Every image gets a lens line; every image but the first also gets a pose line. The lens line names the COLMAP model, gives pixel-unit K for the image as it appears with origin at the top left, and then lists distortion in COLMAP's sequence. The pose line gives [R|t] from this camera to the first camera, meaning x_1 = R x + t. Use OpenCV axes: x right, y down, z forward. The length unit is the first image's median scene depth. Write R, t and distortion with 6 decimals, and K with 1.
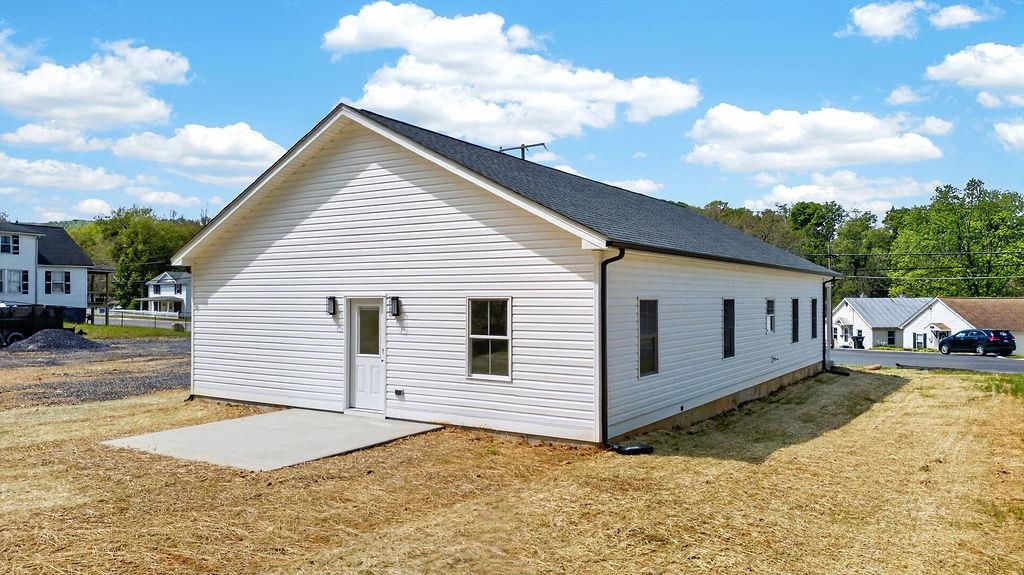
lens RADIAL K [[719.8, 0, 512.0], [0, 719.8, 287.5], [0, 0, 1]] dist [0.084763, 0.000475]
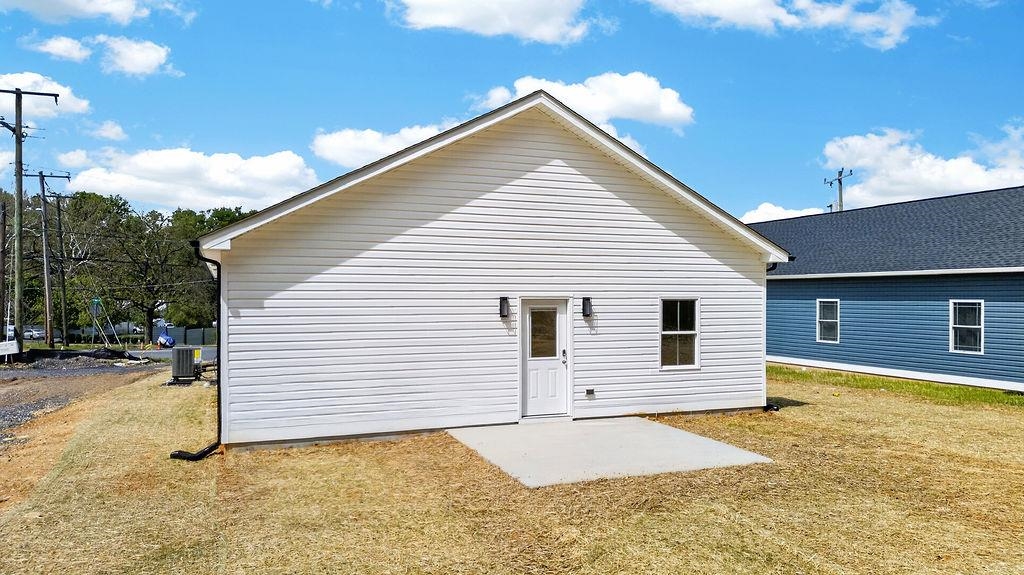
lens RADIAL K [[719.8, 0, 512.0], [0, 719.8, 287.5], [0, 0, 1]] dist [0.084763, 0.000475]
pose [[0.587919, 0.009305, 0.808867, -1.037740], [-0.011559, 0.999928, -0.003101, 0.003529], [-0.808838, -0.007527, 0.587984, 0.495366]]
